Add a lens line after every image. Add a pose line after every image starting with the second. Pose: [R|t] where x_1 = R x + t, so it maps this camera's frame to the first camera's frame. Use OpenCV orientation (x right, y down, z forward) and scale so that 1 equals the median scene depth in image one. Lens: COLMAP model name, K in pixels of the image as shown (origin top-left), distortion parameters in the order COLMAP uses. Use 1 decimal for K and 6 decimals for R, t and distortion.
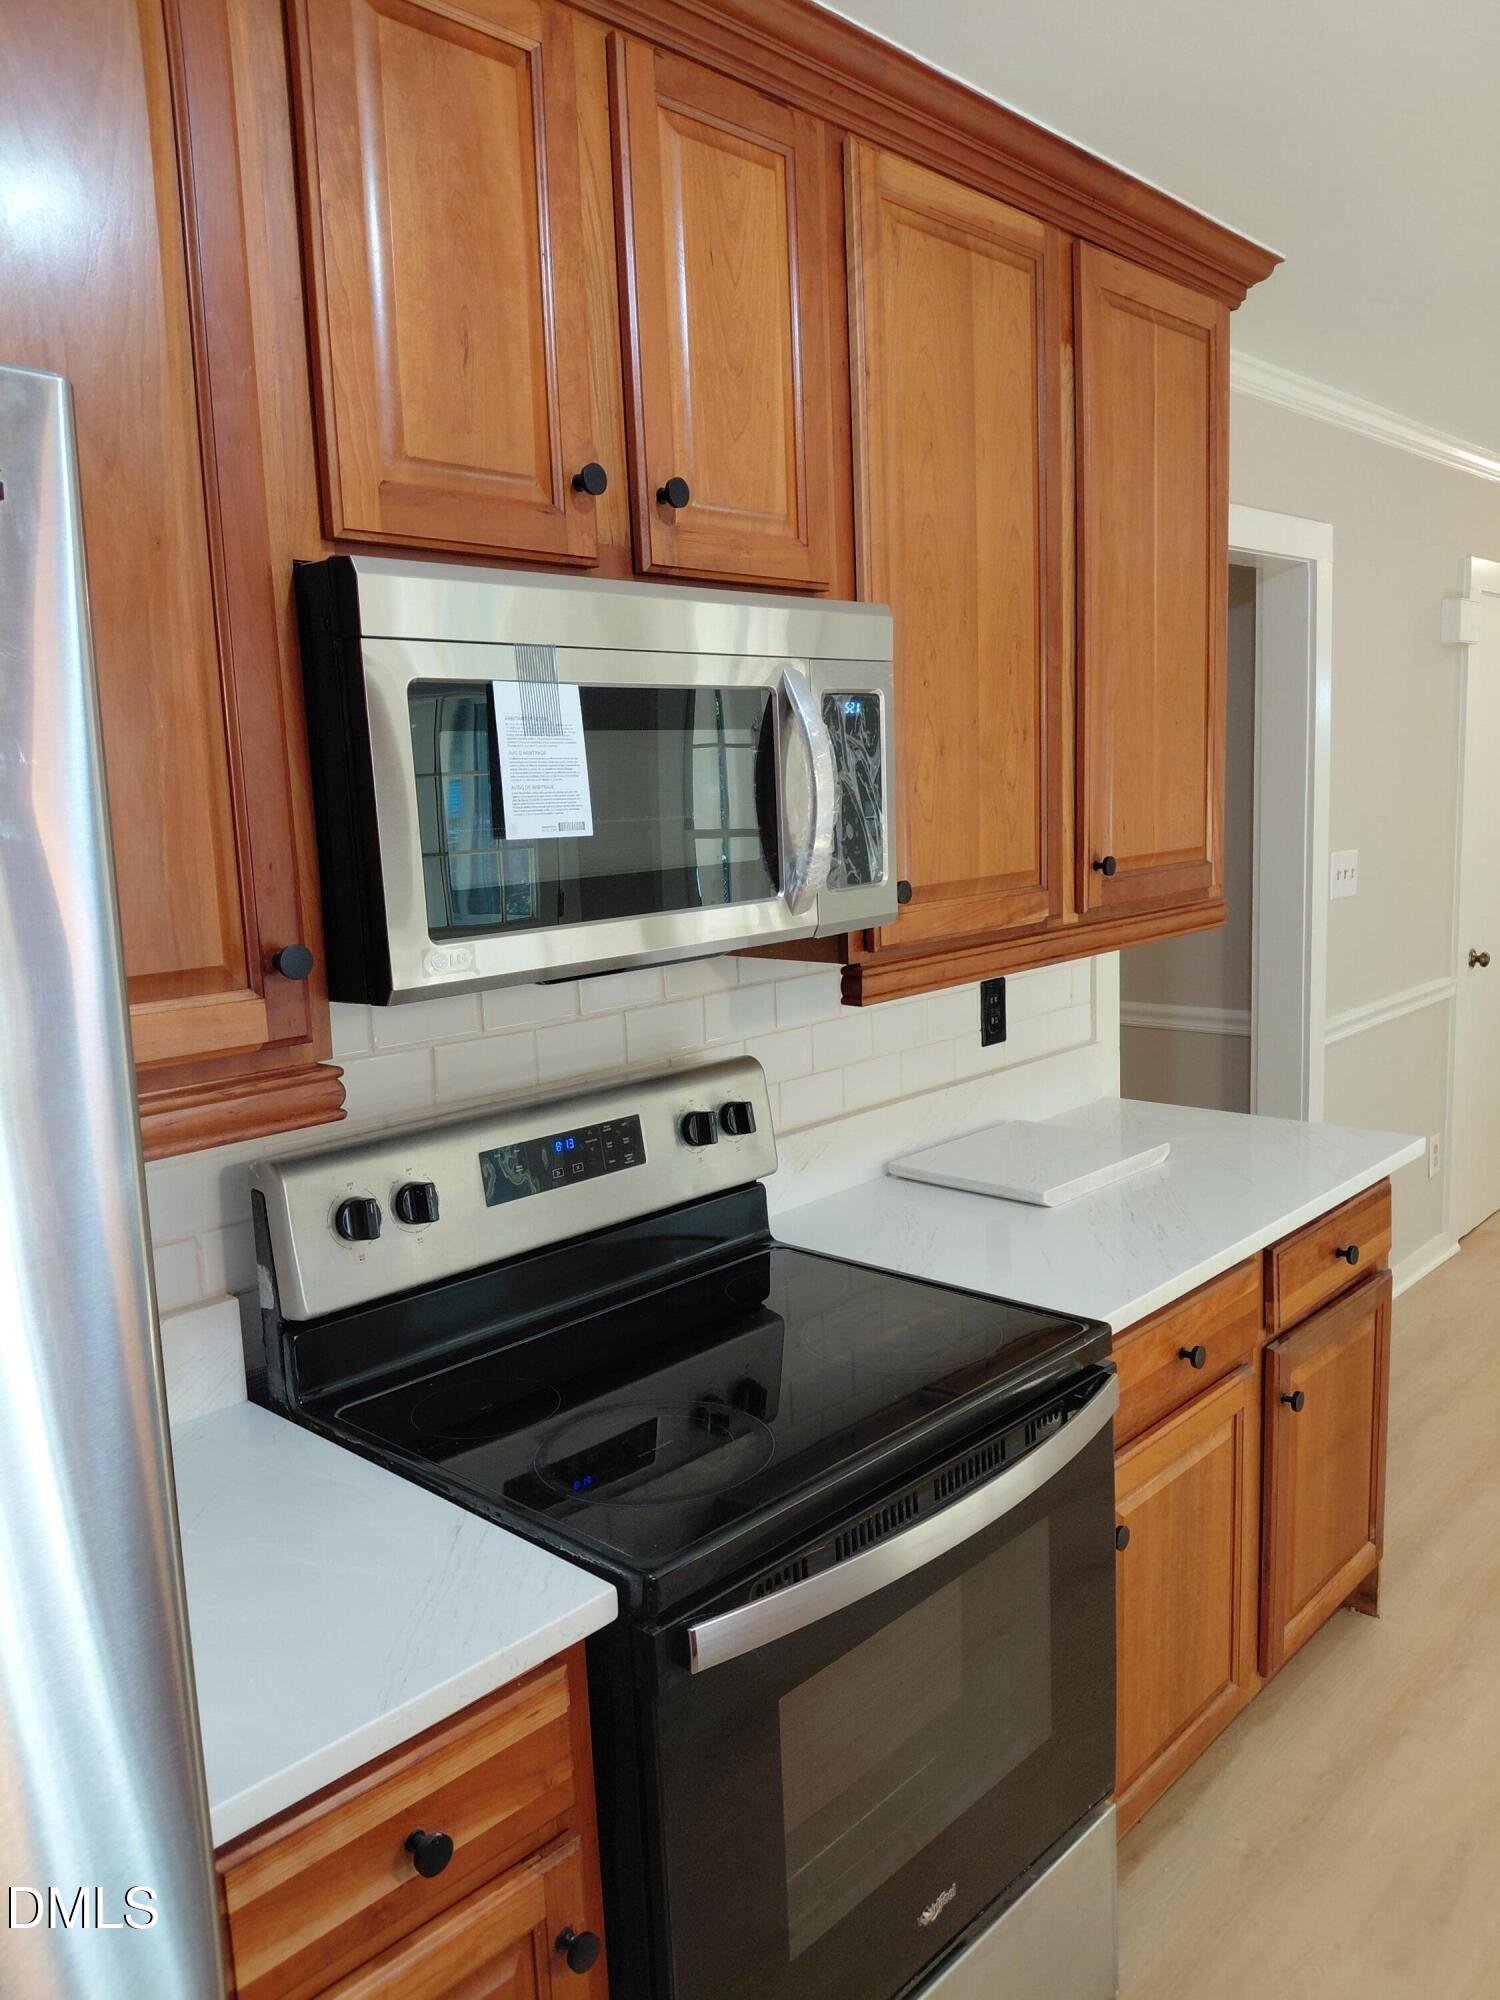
lens RADIAL K [[1477.9, 0, 793.8], [0, 1477.9, 999.1], [0, 0, 1]] dist [0.080406, -0.150352]
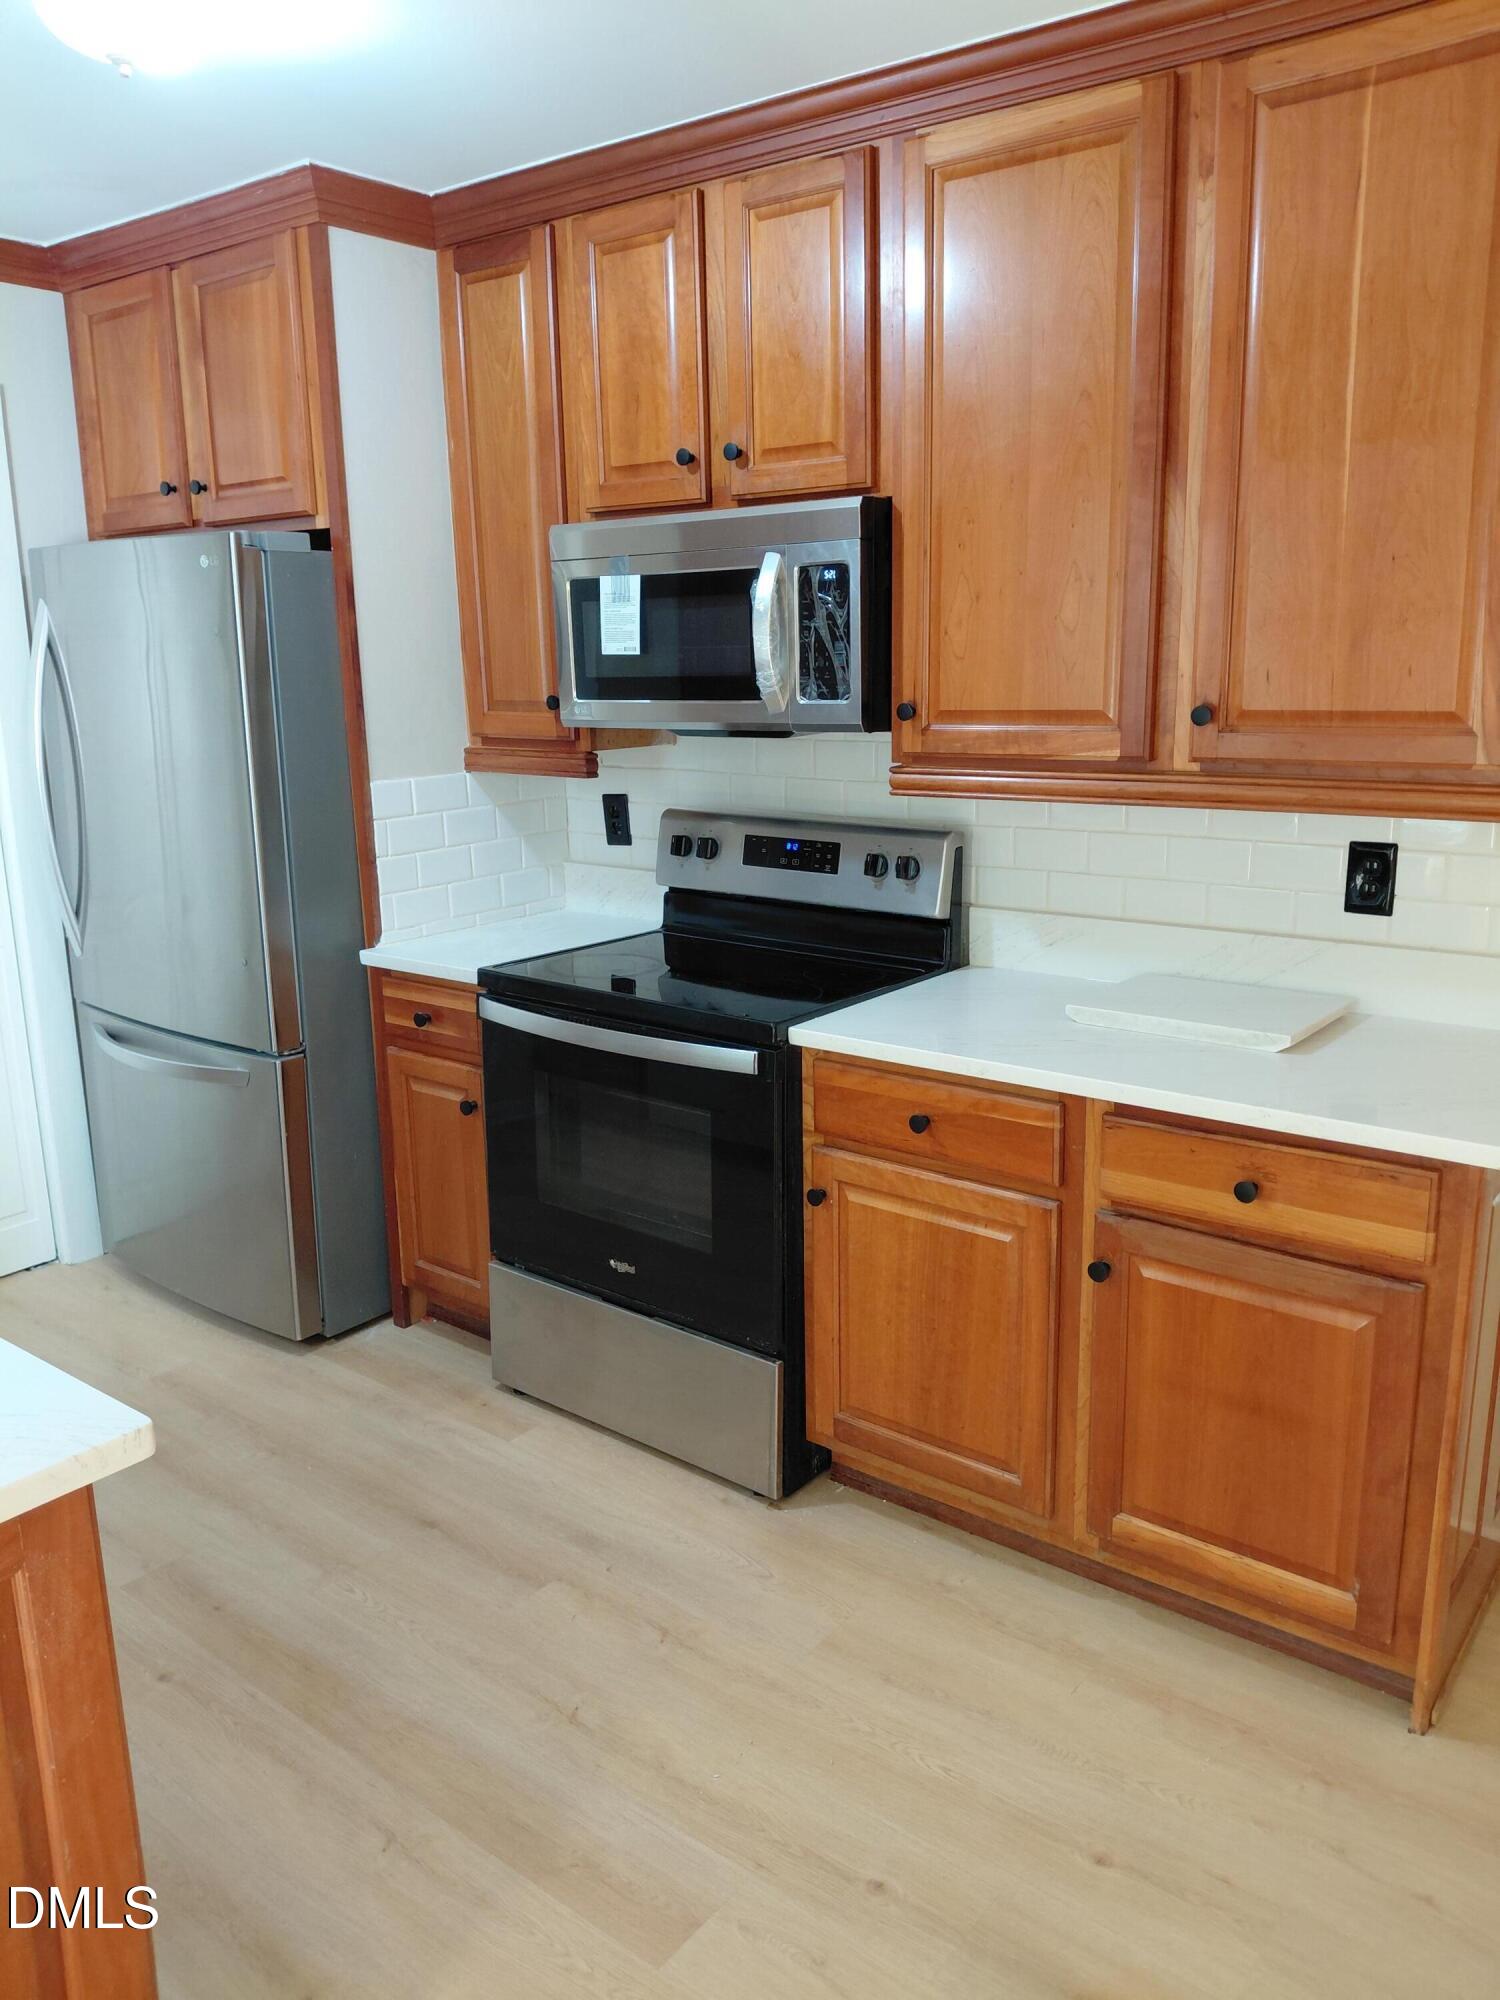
lens RADIAL K [[1477.9, 0, 759.1], [0, 1477.9, 995.9], [0, 0, 1]] dist [0.080406, -0.150352]
pose [[0.080136, 0.257167, -0.963039, 1.525360], [-0.136348, 0.959892, 0.244981, -0.146328], [0.987414, 0.111677, 0.111987, 0.806348]]
